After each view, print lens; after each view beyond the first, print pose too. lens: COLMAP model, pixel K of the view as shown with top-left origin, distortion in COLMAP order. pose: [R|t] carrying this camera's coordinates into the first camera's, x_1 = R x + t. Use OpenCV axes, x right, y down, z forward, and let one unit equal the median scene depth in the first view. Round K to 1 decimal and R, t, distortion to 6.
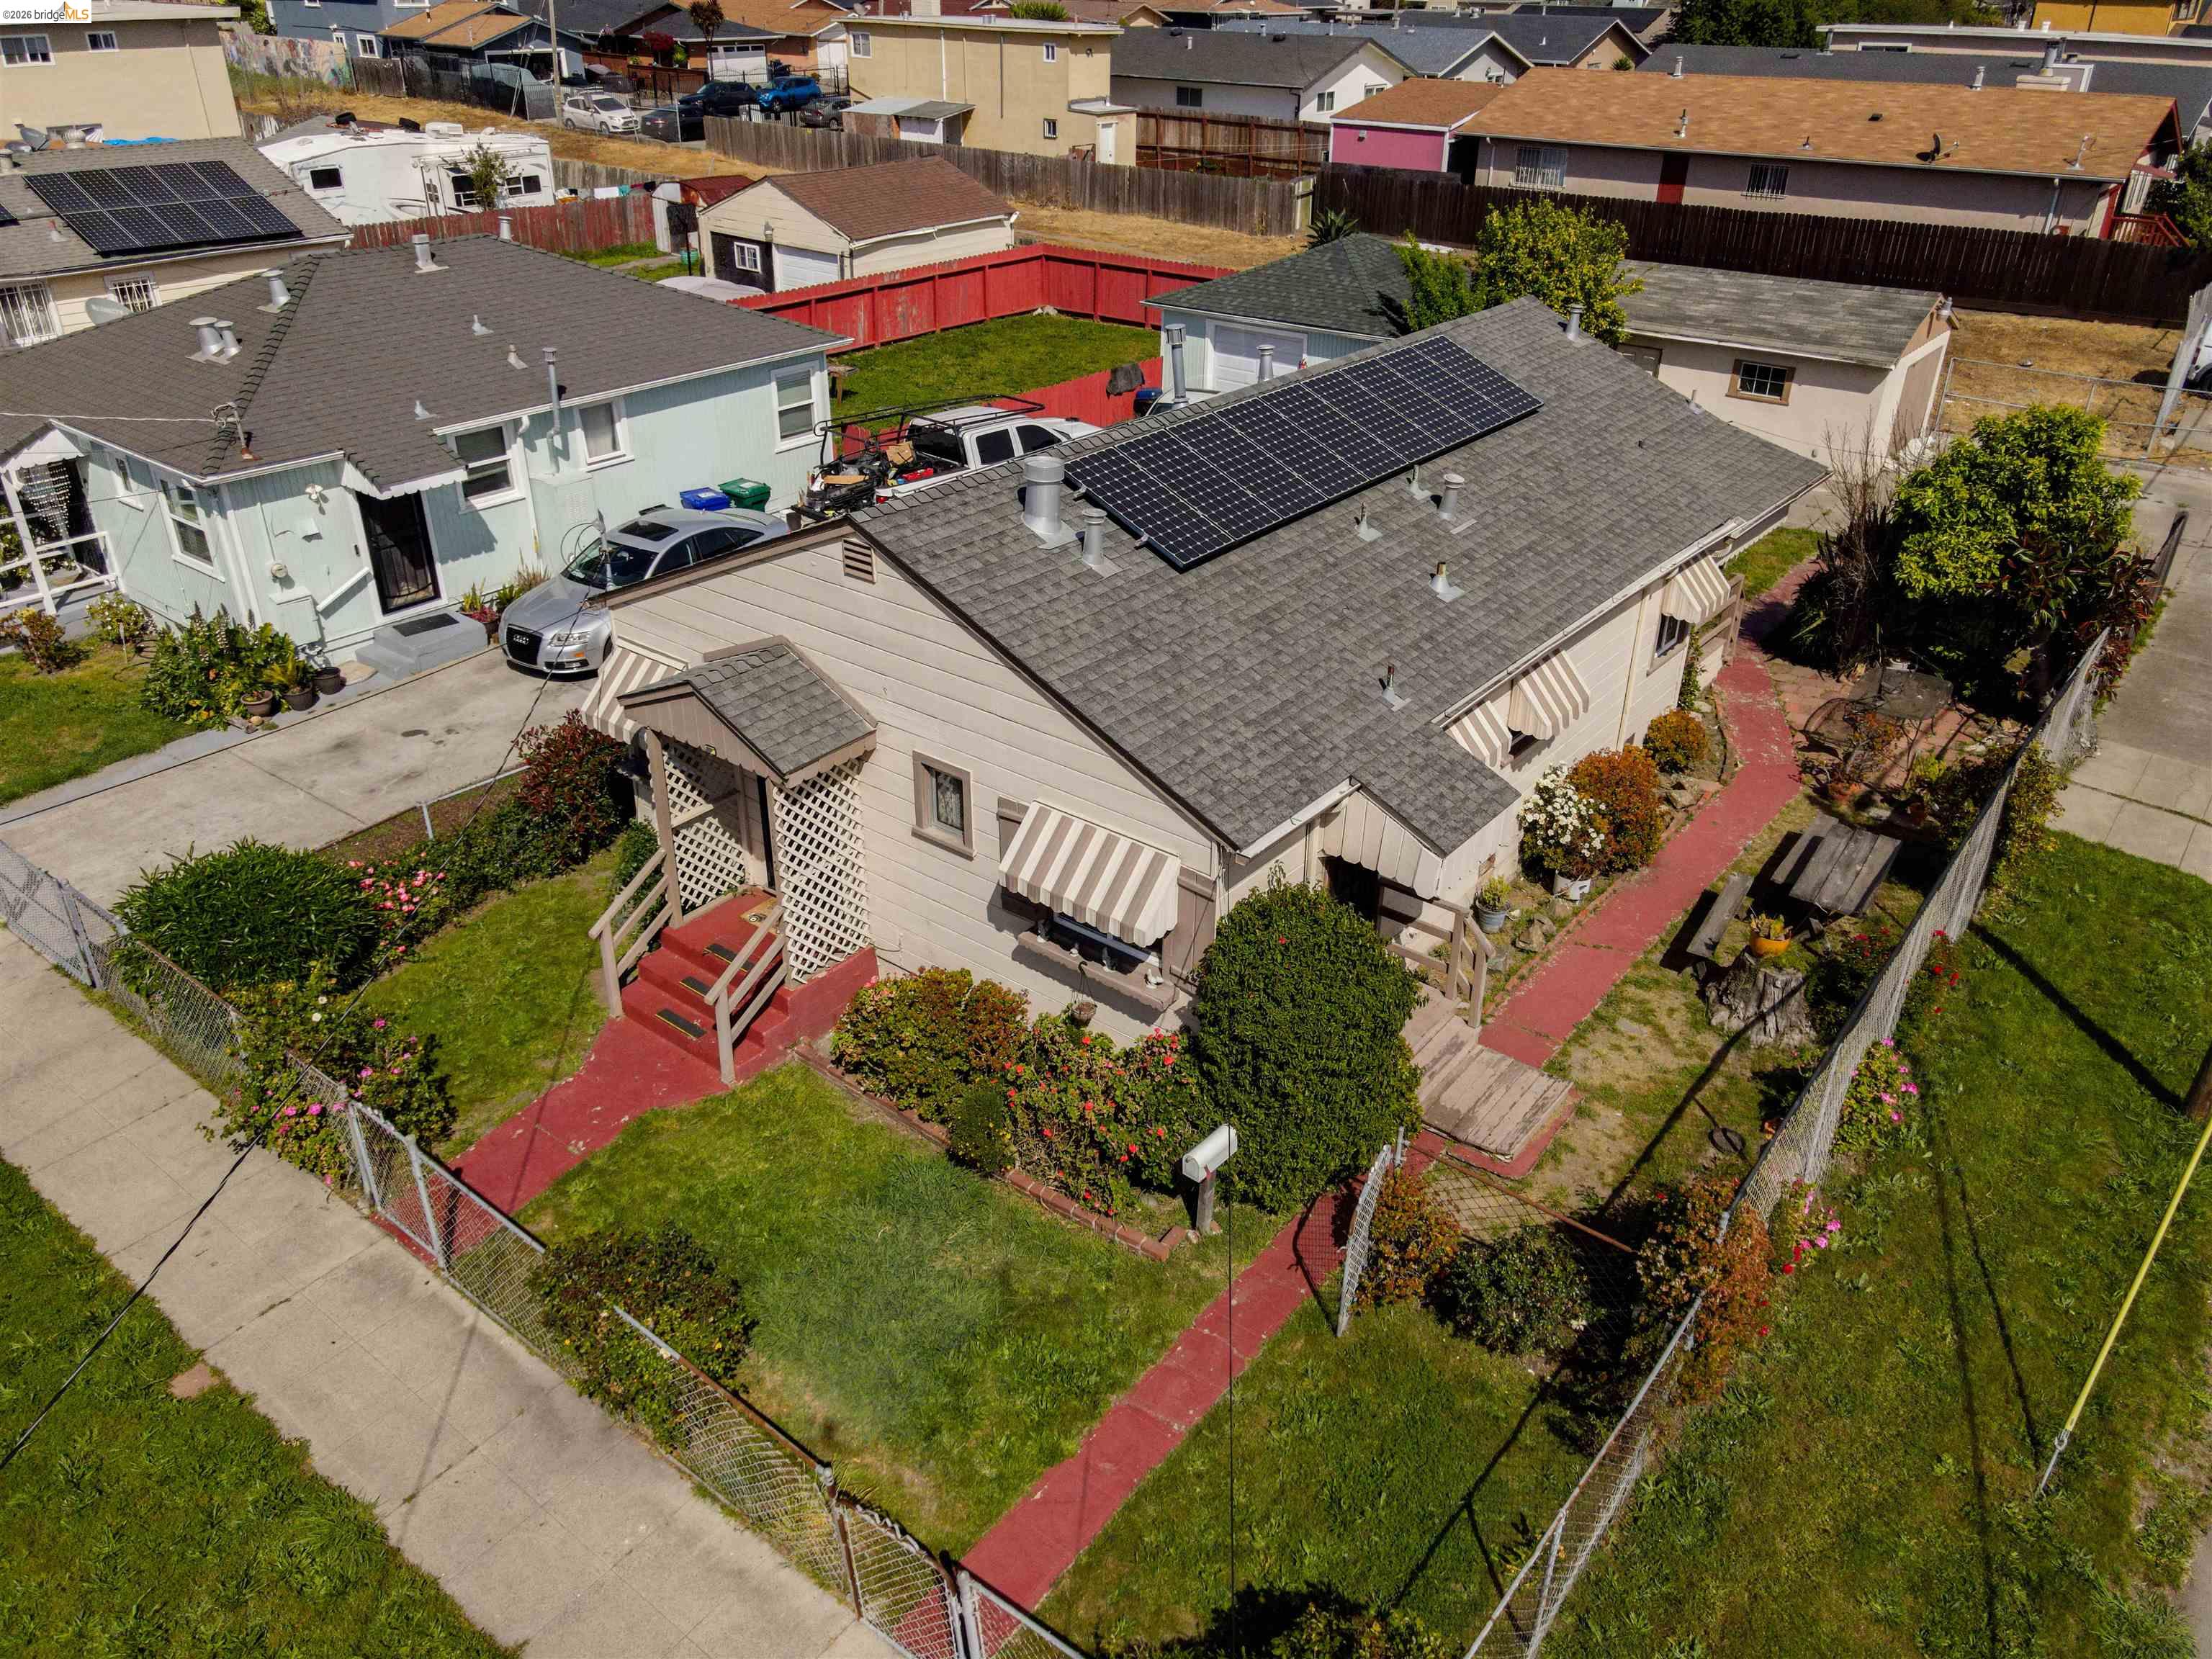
lens RADIAL K [[1605.7, 0, 1111.6], [0, 1605.7, 899.3], [0, 0, 1]] dist [0.010090, -0.005838]
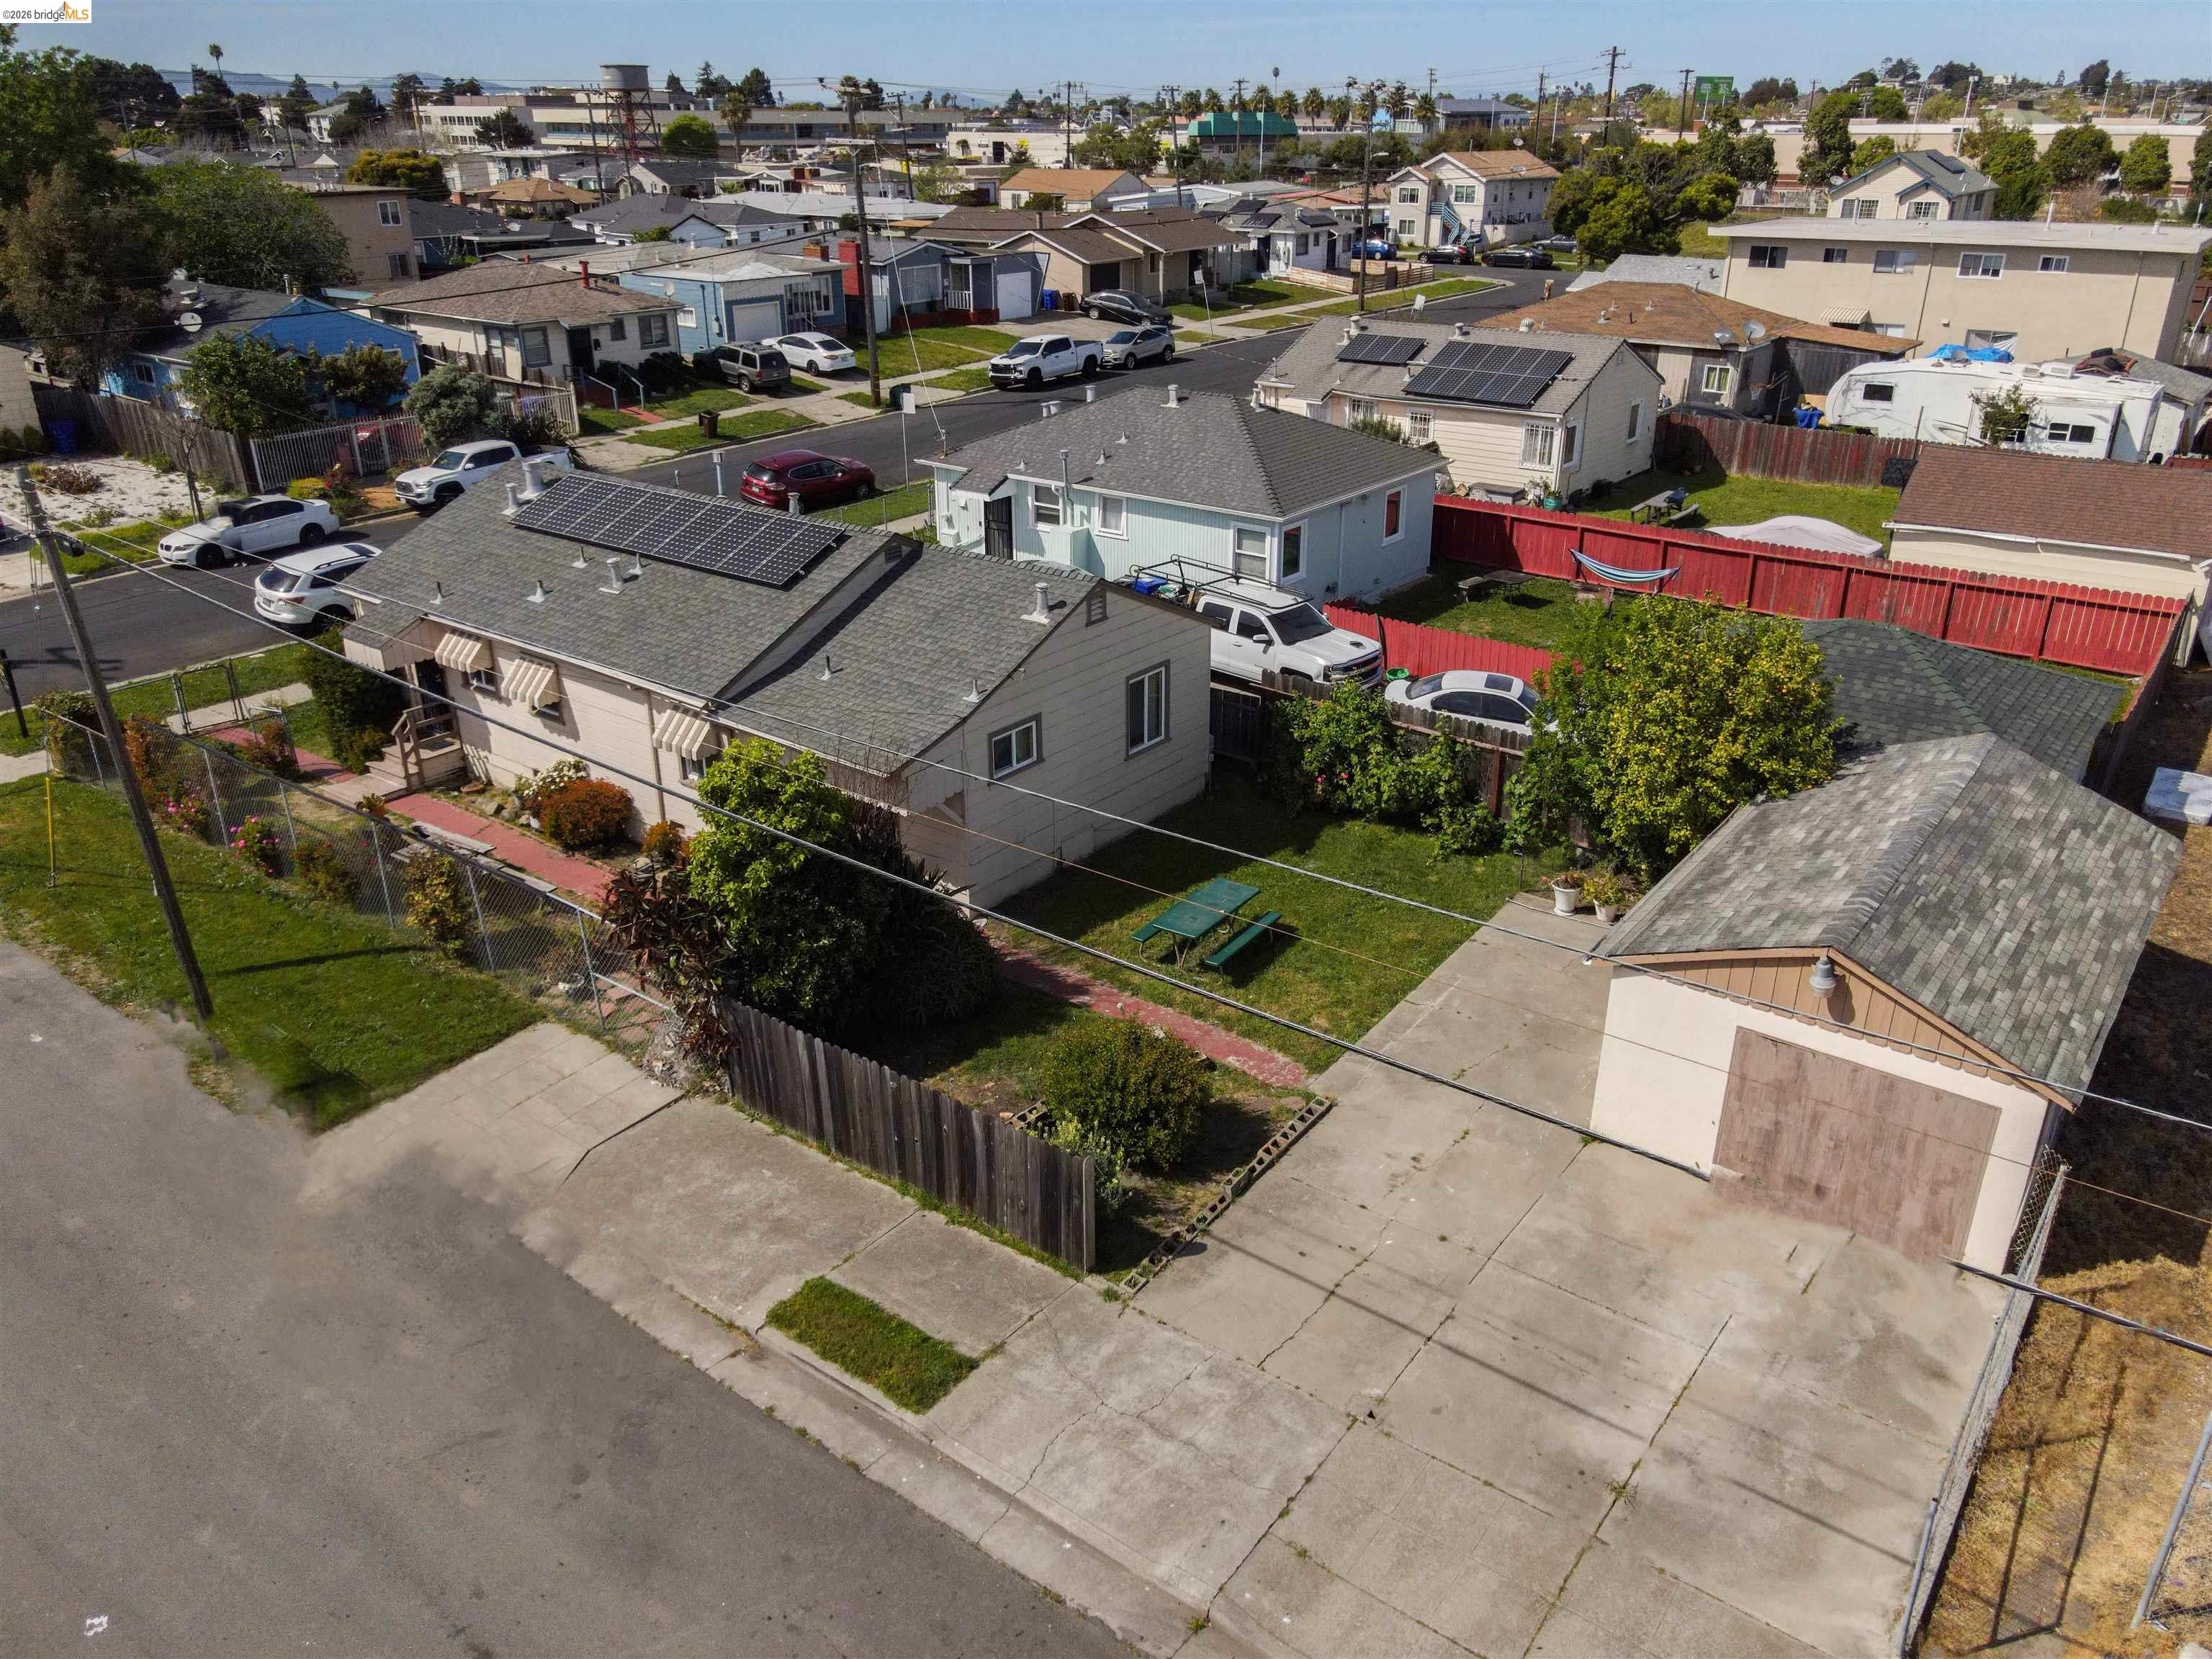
lens RADIAL K [[1605.7, 0, 1111.6], [0, 1605.7, 899.3], [0, 0, 1]] dist [0.010090, -0.005838]
pose [[0.021159, 0.429430, -0.902852, 0.591921], [-0.515760, 0.778302, 0.358102, -0.277400], [0.856472, 0.458078, 0.237951, 0.415727]]
